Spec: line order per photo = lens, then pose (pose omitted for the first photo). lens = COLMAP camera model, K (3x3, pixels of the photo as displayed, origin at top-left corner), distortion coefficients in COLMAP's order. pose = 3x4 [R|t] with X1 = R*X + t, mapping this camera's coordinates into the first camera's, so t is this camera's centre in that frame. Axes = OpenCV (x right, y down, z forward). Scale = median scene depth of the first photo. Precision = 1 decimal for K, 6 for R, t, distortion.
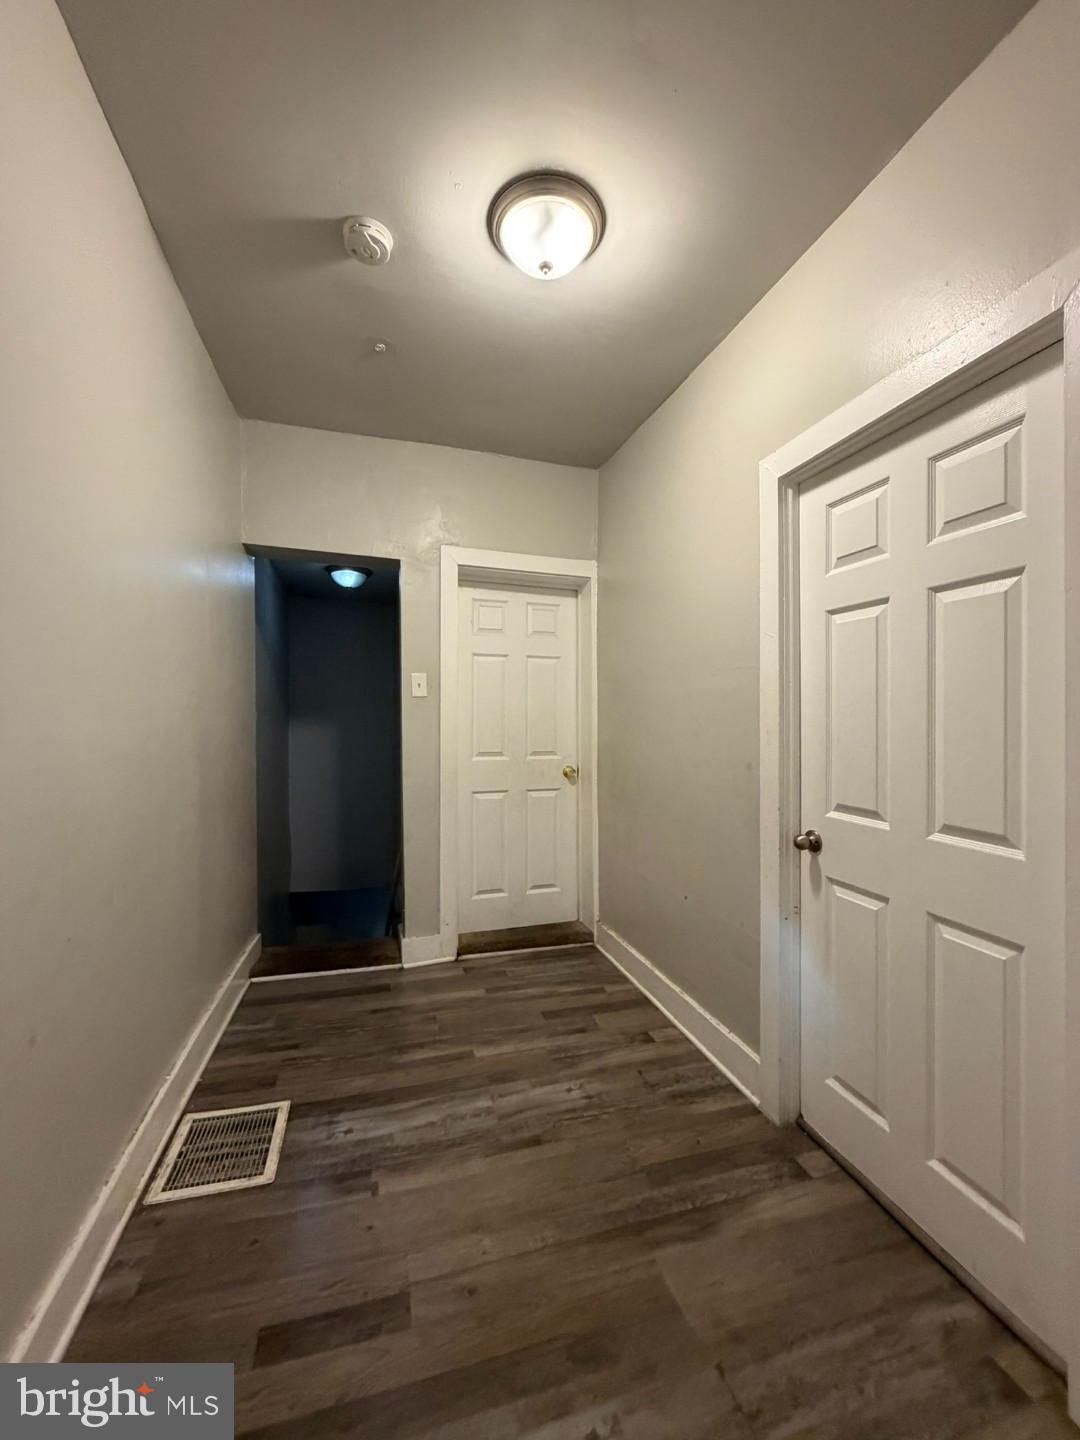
lens RADIAL K [[571.9, 0, 536.5], [0, 571.9, 713.7], [0, 0, 1]] dist [-0.001233, -0.000562]
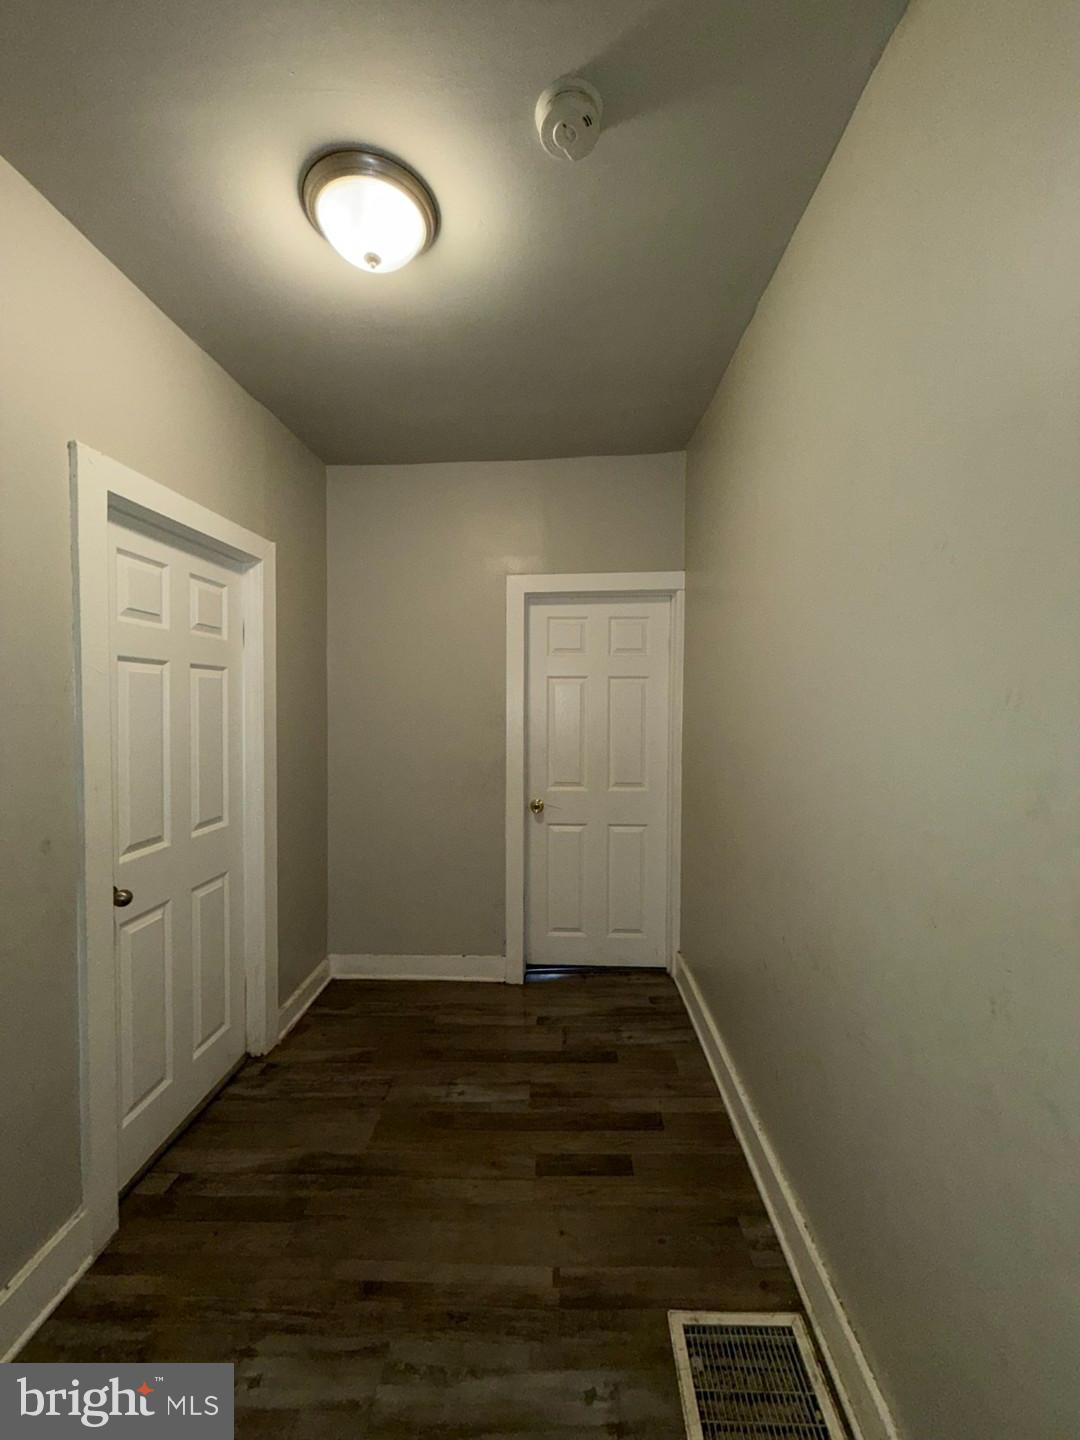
lens RADIAL K [[571.6, 0, 536.4], [0, 571.6, 712.9], [0, 0, 1]] dist [-0.000323, 0.000213]
pose [[-0.944789, -0.008084, 0.327578, -0.510522], [-0.003327, 0.999881, 0.015081, -0.101544], [-0.327661, 0.013159, -0.944704, 1.742802]]
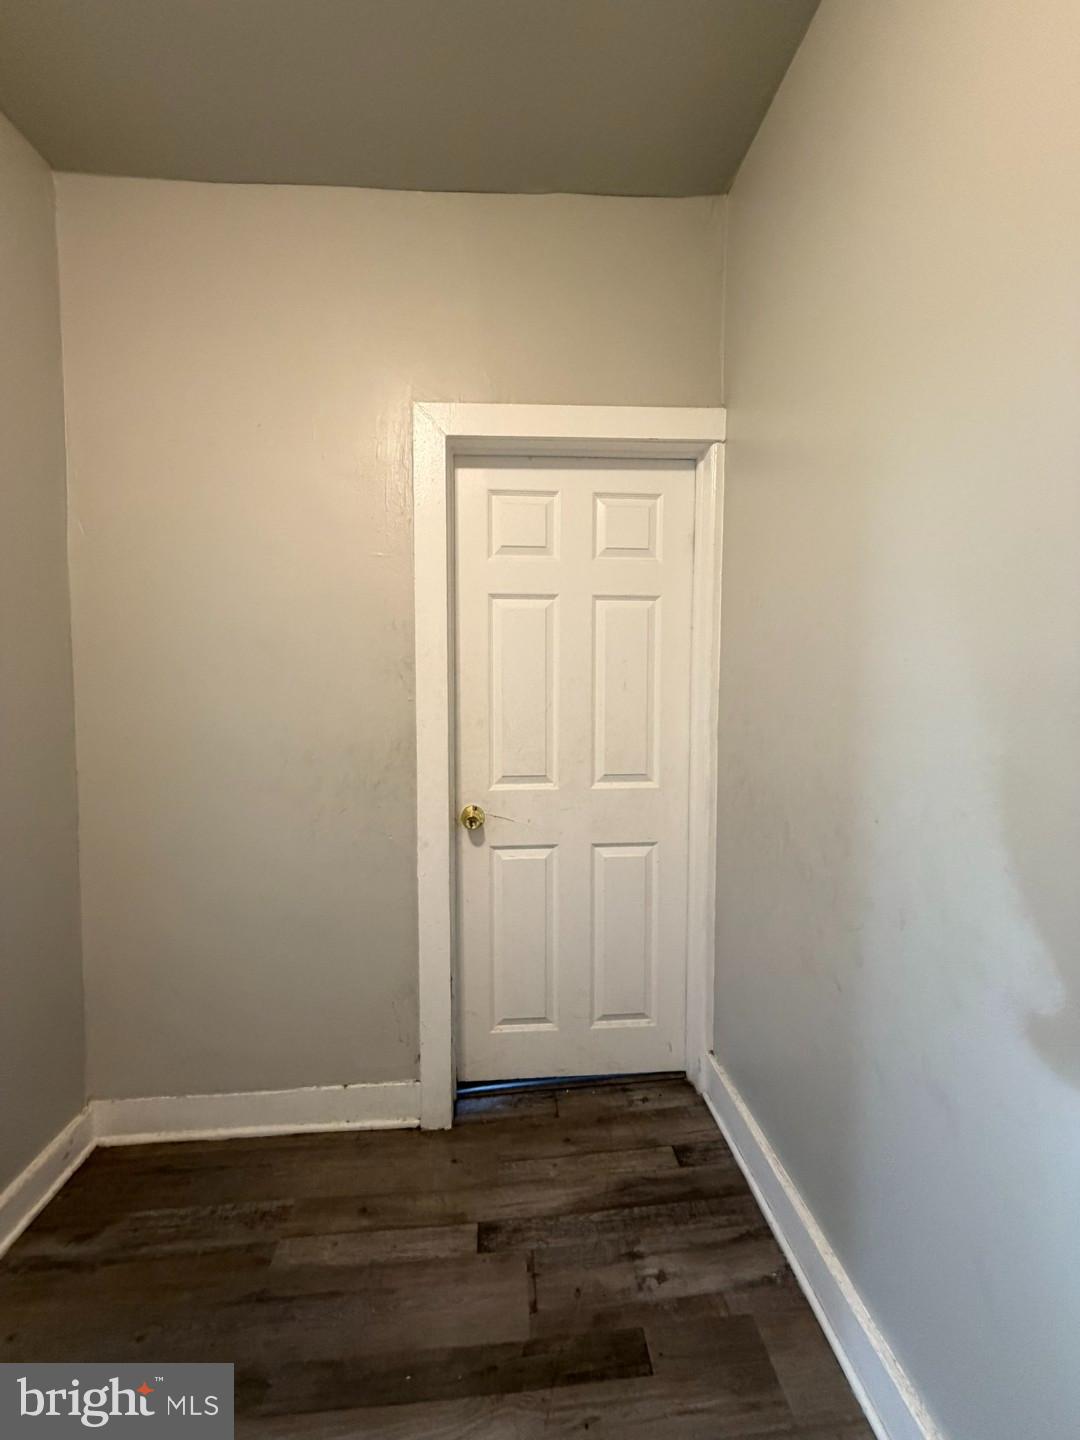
lens RADIAL K [[571.9, 0, 536.5], [0, 571.9, 713.7], [0, 0, 1]] dist [-0.001233, -0.000562]
pose [[-0.975902, -0.007123, 0.218094, -0.259841], [0.002427, 0.999051, 0.043492, -0.014996], [-0.218197, 0.042973, -0.974958, 1.013568]]
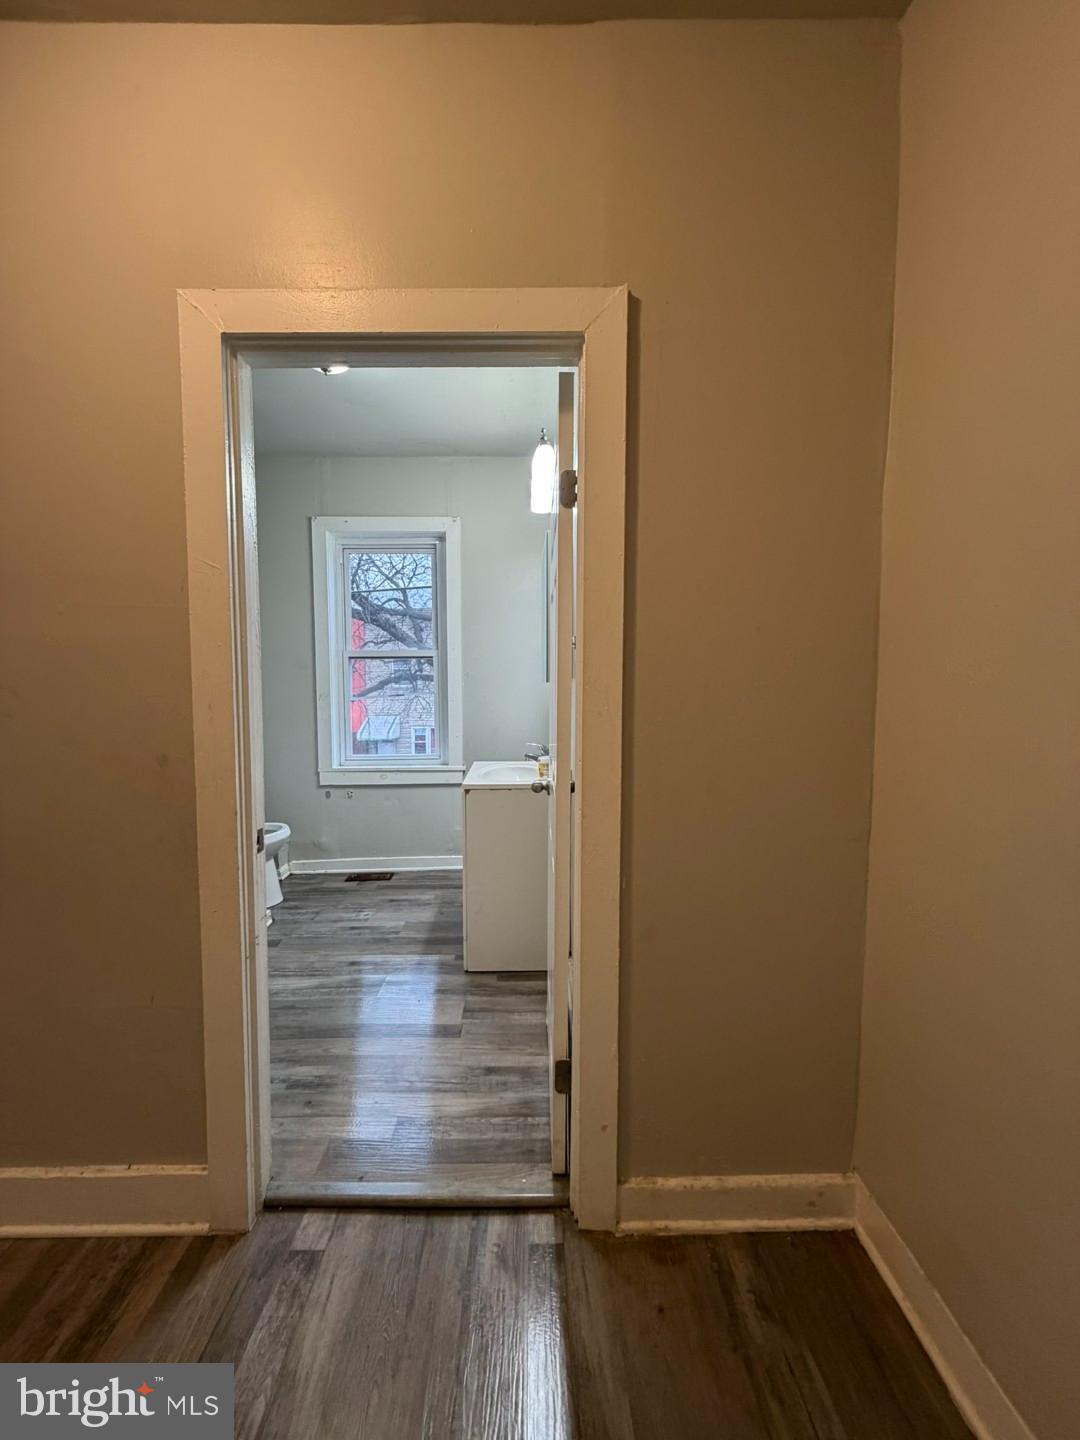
lens RADIAL K [[571.6, 0, 536.4], [0, 571.6, 712.9], [0, 0, 1]] dist [-0.000323, 0.000213]
pose [[0.273466, -0.058329, 0.960111, -0.164516], [-0.003485, 0.998093, 0.061629, -0.004852], [-0.961875, -0.020199, 0.272741, 0.477160]]
